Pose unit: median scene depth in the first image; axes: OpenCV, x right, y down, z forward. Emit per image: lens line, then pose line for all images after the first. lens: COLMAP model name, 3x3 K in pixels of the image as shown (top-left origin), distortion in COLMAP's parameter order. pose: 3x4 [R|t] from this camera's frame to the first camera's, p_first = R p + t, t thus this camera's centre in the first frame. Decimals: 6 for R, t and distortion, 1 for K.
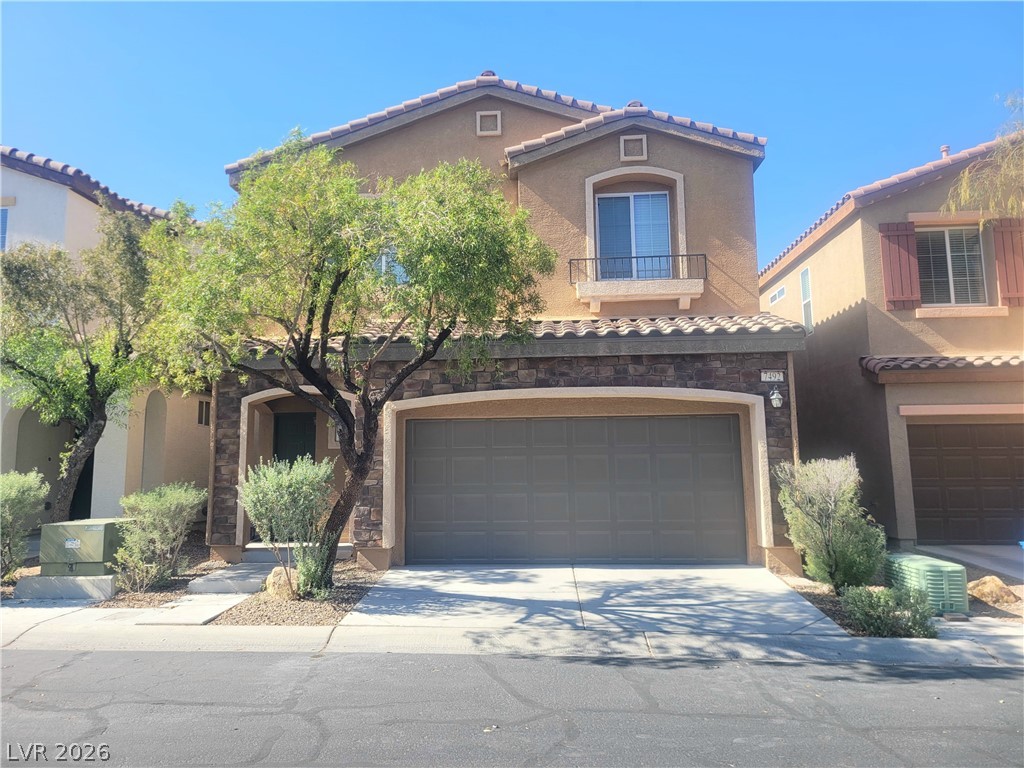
lens RADIAL K [[781.1, 0, 492.7], [0, 781.1, 366.3], [0, 0, 1]] dist [0.044539, -0.011374]
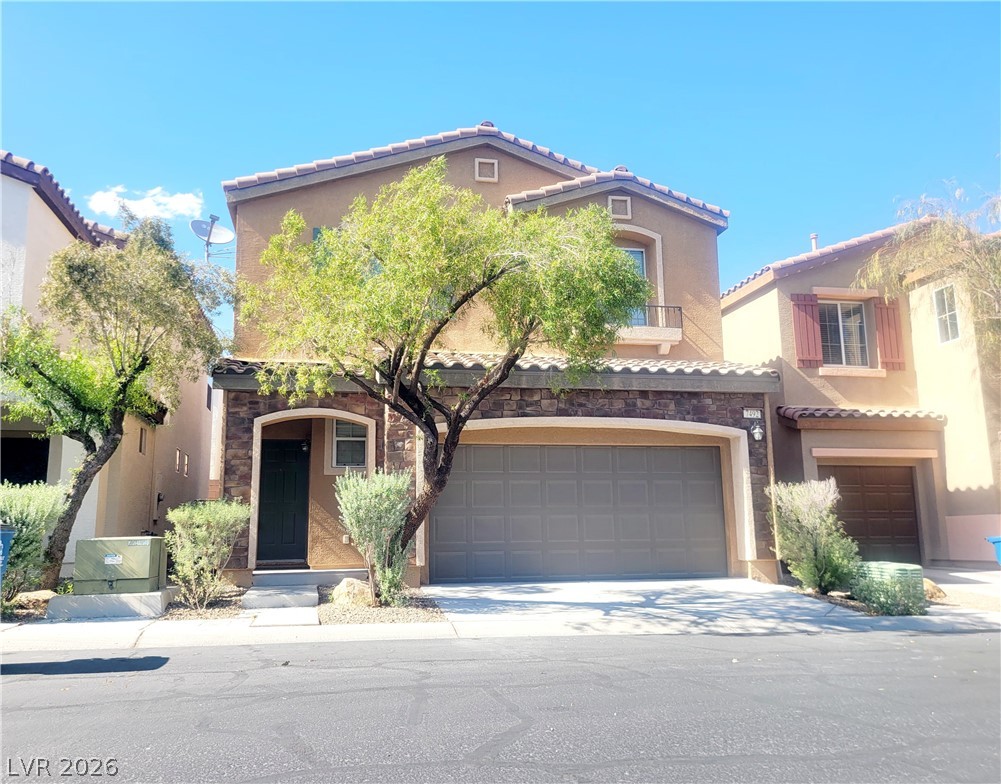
lens RADIAL K [[816.3, 0, 498.9], [0, 816.3, 392.5], [0, 0, 1]] dist [0.038757, -0.000523]
pose [[0.964680, 0.044418, 0.259654, -0.283064], [-0.033193, 0.998322, -0.047458, 0.045194], [-0.261326, 0.037163, 0.964535, -0.064937]]
